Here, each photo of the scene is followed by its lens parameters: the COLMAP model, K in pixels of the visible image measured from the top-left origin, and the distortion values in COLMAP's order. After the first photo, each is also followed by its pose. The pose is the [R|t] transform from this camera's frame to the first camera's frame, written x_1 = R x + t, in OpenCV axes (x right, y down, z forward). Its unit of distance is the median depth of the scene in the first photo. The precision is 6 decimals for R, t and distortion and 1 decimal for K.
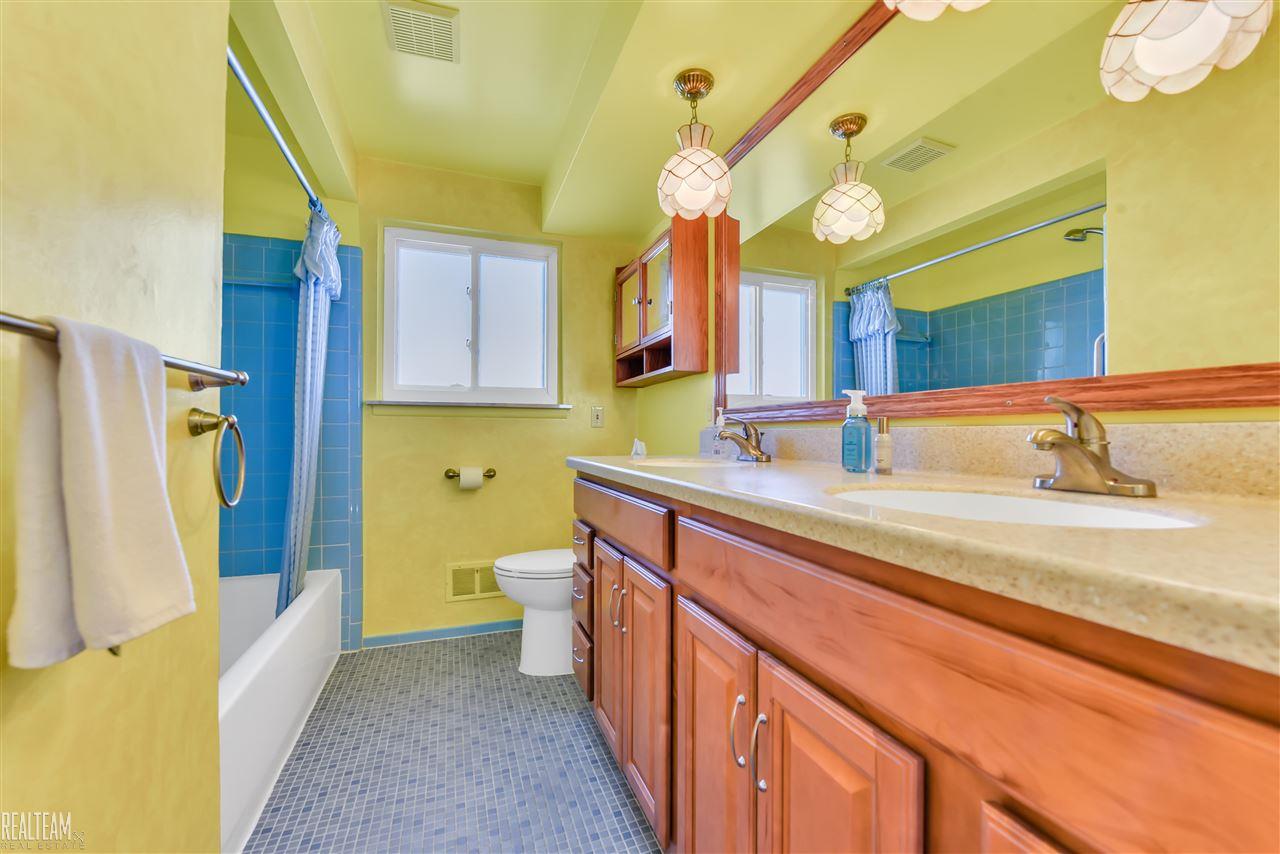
lens RADIAL K [[505.4, 0, 640.0], [0, 505.4, 427.0], [0, 0, 1]] dist [0.000929, -0.006229]
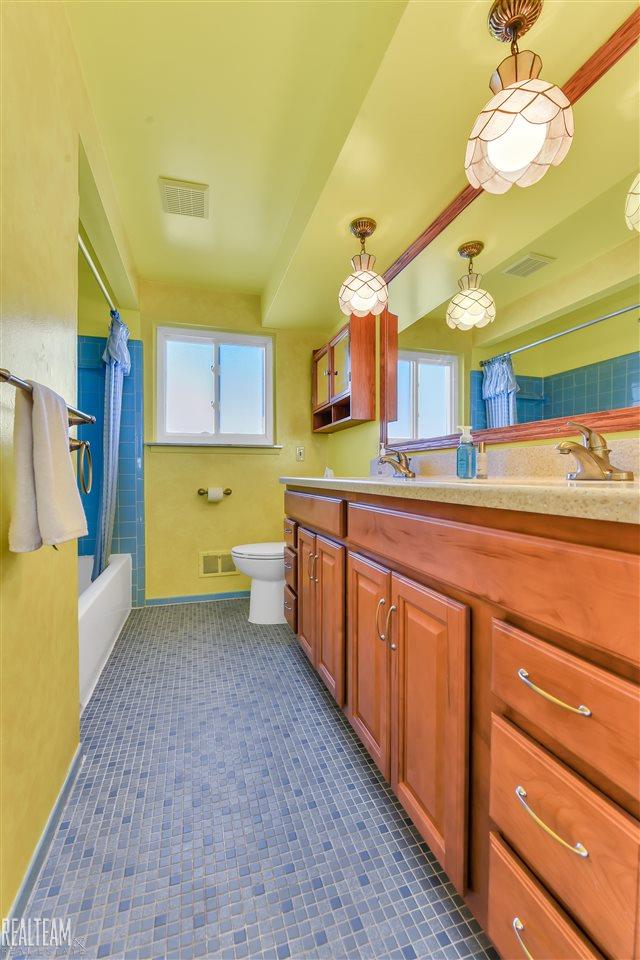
lens RADIAL K [[385.6, 0, 310.6], [0, 385.6, 467.4], [0, 0, 1]] dist [-0.003043, -0.000099]
pose [[0.998102, -0.004807, -0.061401, 0.016736], [0.004204, 0.999942, -0.009954, 0.041420], [0.061446, 0.009677, 0.998064, -0.132832]]
